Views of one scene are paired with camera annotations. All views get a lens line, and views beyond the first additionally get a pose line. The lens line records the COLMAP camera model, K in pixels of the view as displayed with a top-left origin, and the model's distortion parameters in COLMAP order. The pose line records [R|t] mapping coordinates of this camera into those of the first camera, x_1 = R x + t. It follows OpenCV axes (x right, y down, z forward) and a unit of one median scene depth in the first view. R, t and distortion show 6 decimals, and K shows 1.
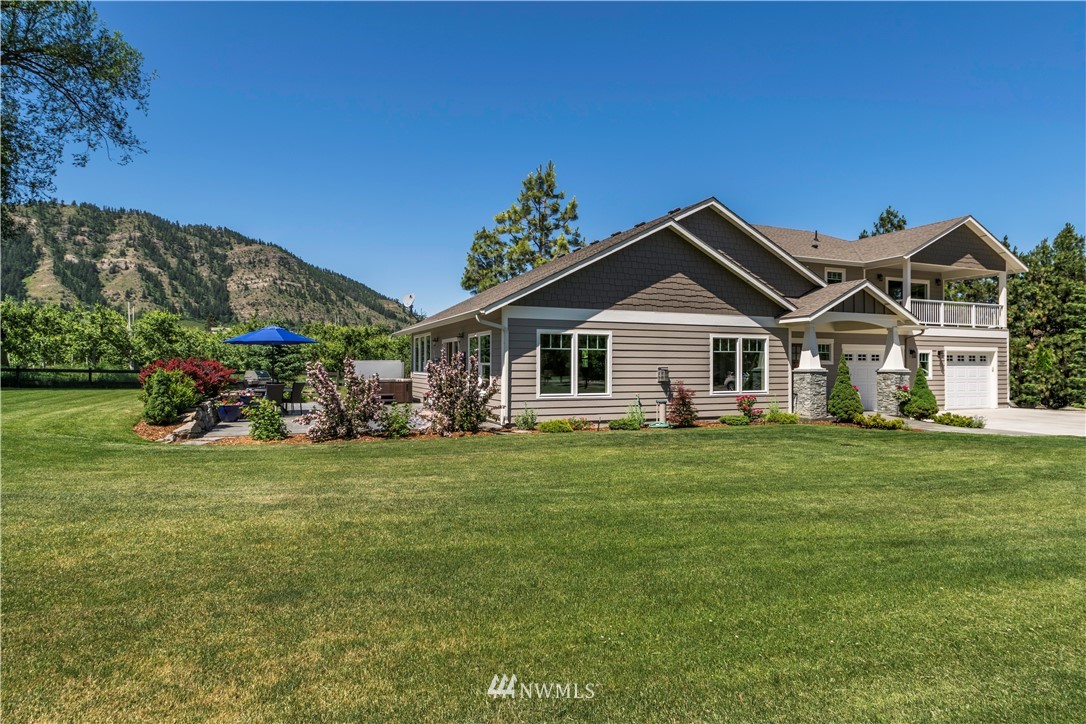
lens RADIAL K [[616.4, 0, 539.2], [0, 616.4, 362.4], [0, 0, 1]] dist [-0.001940, 0.000248]
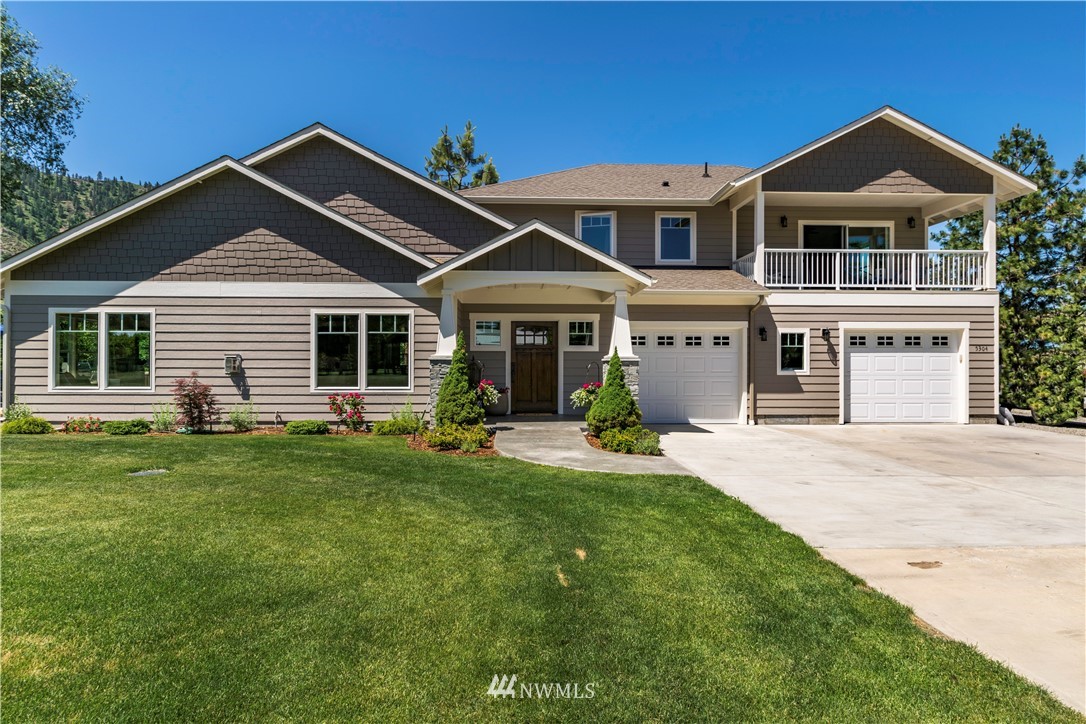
lens RADIAL K [[637.0, 0, 543.0], [0, 637.0, 362.0], [0, 0, 1]] dist [-0.001923, -0.002072]
pose [[0.935738, -0.002038, -0.352691, 0.743992], [0.003032, 0.999993, 0.002265, 0.014986], [0.352684, -0.003189, 0.935737, 0.357348]]
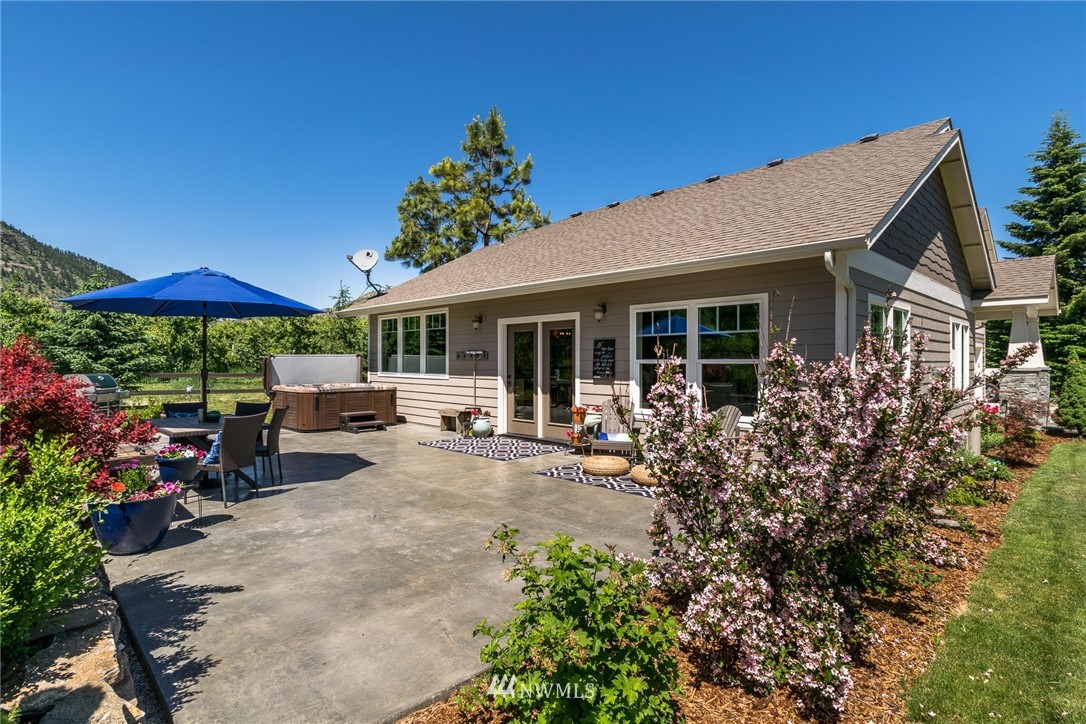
lens RADIAL K [[556.5, 0, 538.8], [0, 556.5, 362.3], [0, 0, 1]] dist [0.000201, -0.000535]
pose [[0.932882, -0.002694, 0.360171, -0.345217], [-0.000799, 0.999954, 0.009548, -0.001333], [-0.360180, -0.009195, 0.932838, 0.541881]]
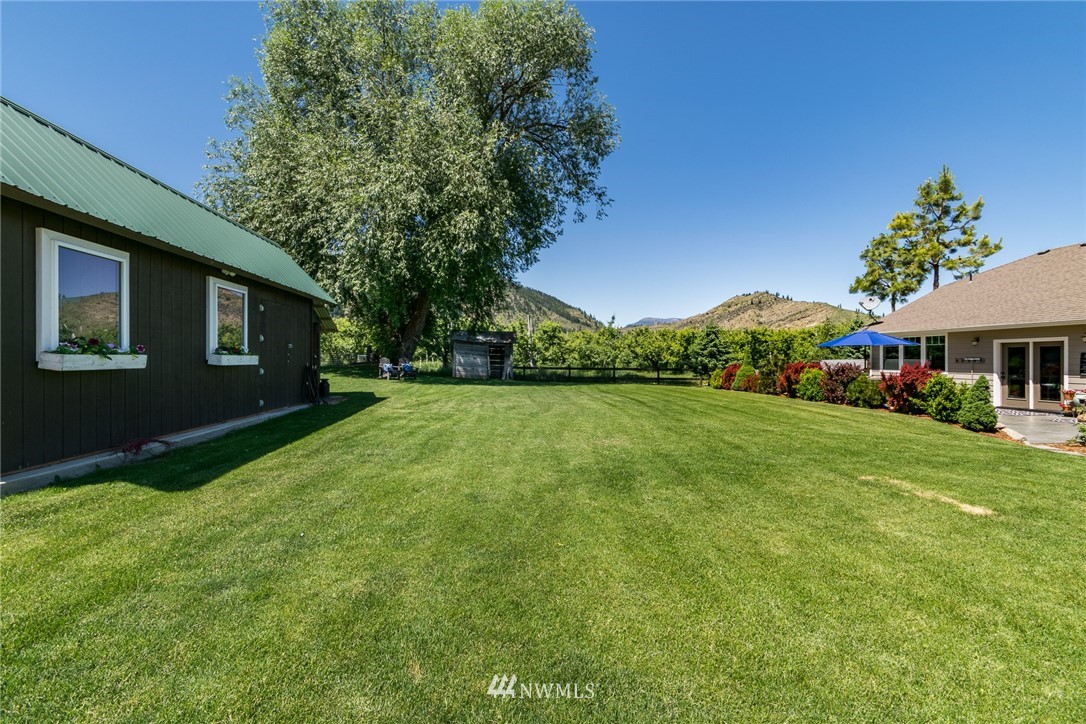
lens RADIAL K [[485.3, 0, 519.4], [0, 485.3, 357.7], [0, 0, 1]] dist [-0.010849, -0.000835]
pose [[0.941030, -0.004192, -0.338297, -0.686989], [0.005087, 0.999986, 0.001757, -0.014478], [0.338284, -0.003375, 0.941038, -0.000199]]
